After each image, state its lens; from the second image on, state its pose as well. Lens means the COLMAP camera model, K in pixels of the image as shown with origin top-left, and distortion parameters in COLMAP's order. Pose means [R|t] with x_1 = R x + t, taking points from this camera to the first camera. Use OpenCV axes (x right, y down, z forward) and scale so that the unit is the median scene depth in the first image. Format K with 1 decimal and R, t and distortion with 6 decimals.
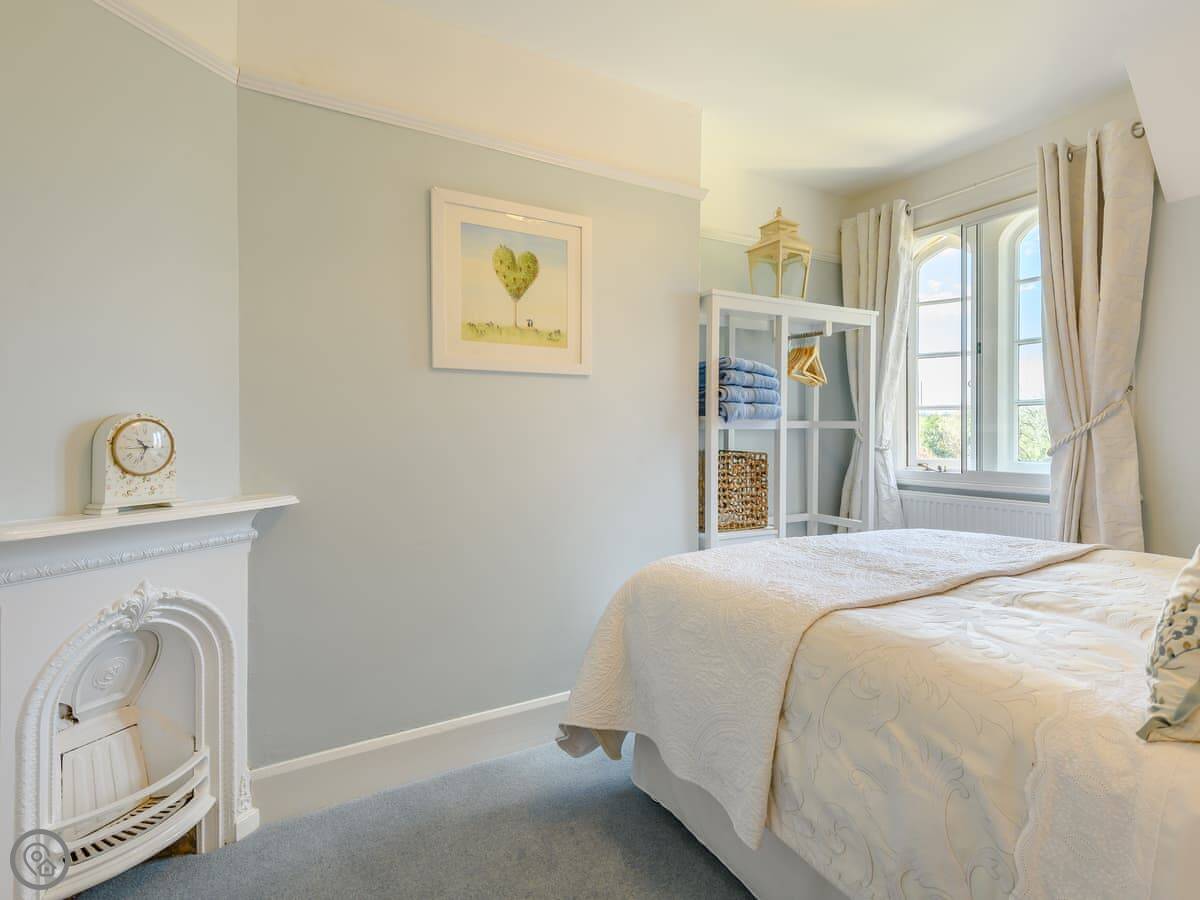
lens RADIAL K [[596.2, 0, 607.0], [0, 596.2, 437.7], [0, 0, 1]] dist [-0.000304, 0.000325]
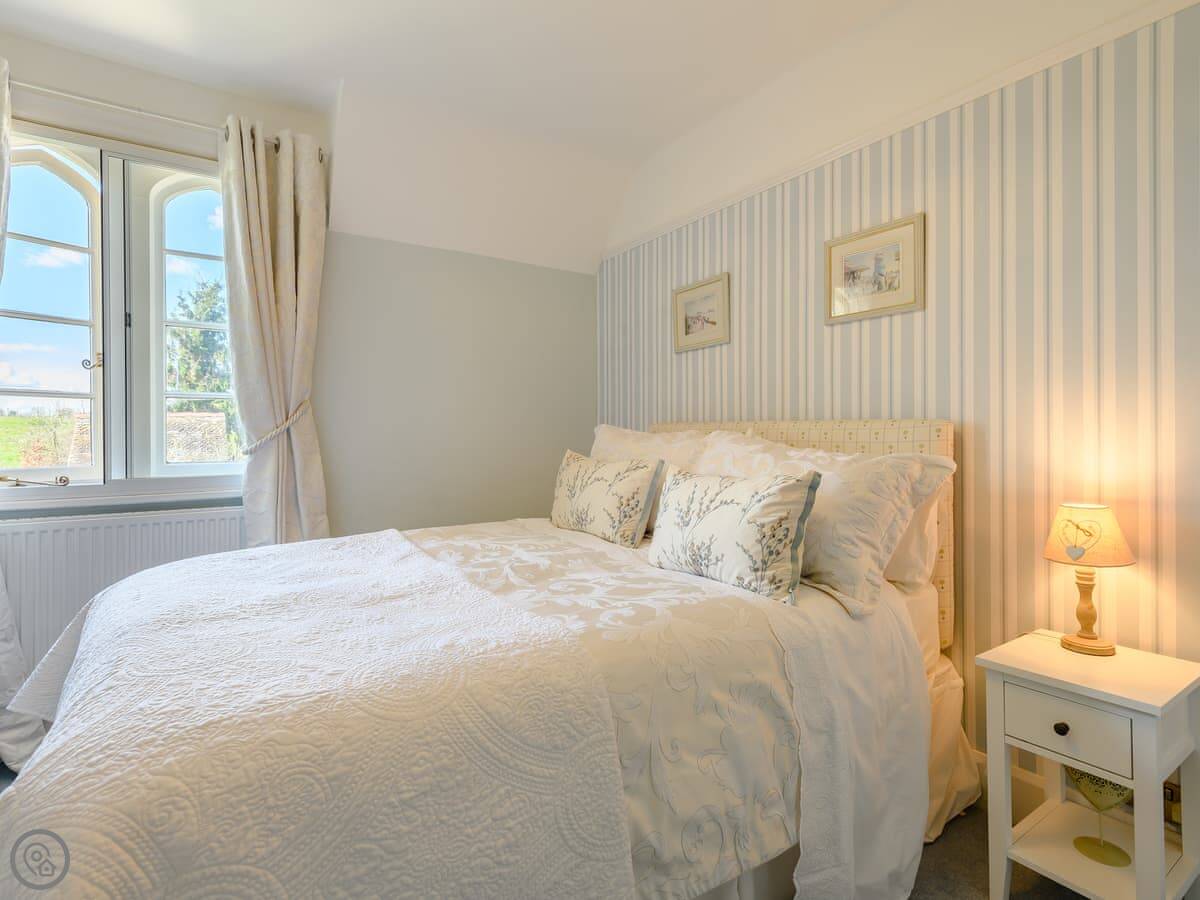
lens RADIAL K [[596.2, 0, 607.0], [0, 596.2, 437.7], [0, 0, 1]] dist [-0.000304, 0.000325]
pose [[-0.090915, -0.000938, 0.995858, -0.260020], [0.007397, 0.999971, 0.001617, 0.007026], [-0.995831, 0.007513, -0.090906, 0.577010]]
